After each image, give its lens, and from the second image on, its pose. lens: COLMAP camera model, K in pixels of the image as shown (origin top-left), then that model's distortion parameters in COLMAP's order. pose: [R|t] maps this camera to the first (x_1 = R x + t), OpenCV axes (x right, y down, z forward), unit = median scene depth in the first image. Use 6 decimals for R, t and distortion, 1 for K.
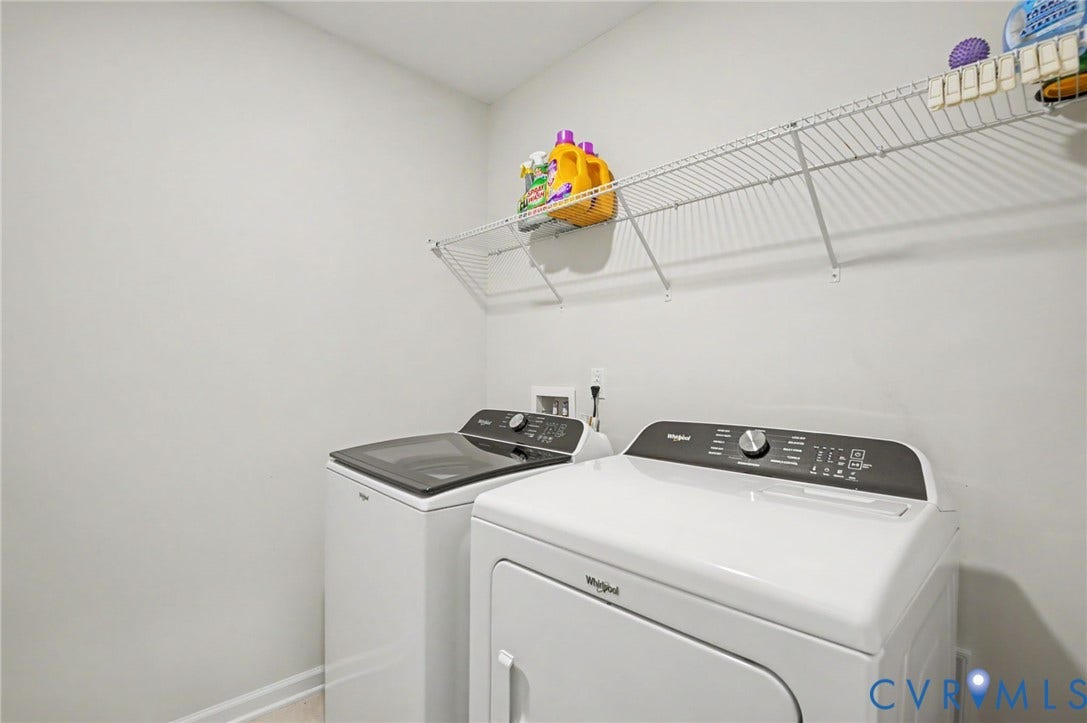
lens RADIAL K [[512.5, 0, 535.2], [0, 512.5, 363.7], [0, 0, 1]] dist [-0.001622, -0.000332]
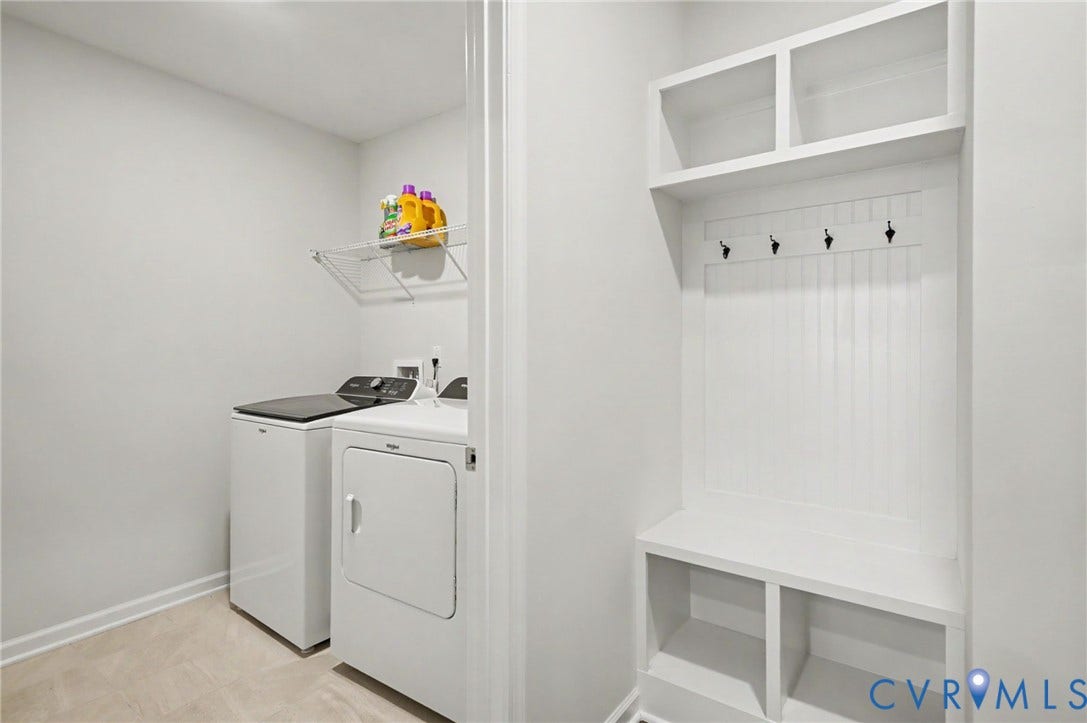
lens RADIAL K [[467.1, 0, 543.1], [0, 467.1, 350.6], [0, 0, 1]] dist [-0.003672, -0.000438]
pose [[0.970977, -0.009975, 0.238964, 0.101295], [0.006463, 0.999859, 0.015476, 0.002788], [-0.239085, -0.013482, 0.970905, -0.374343]]
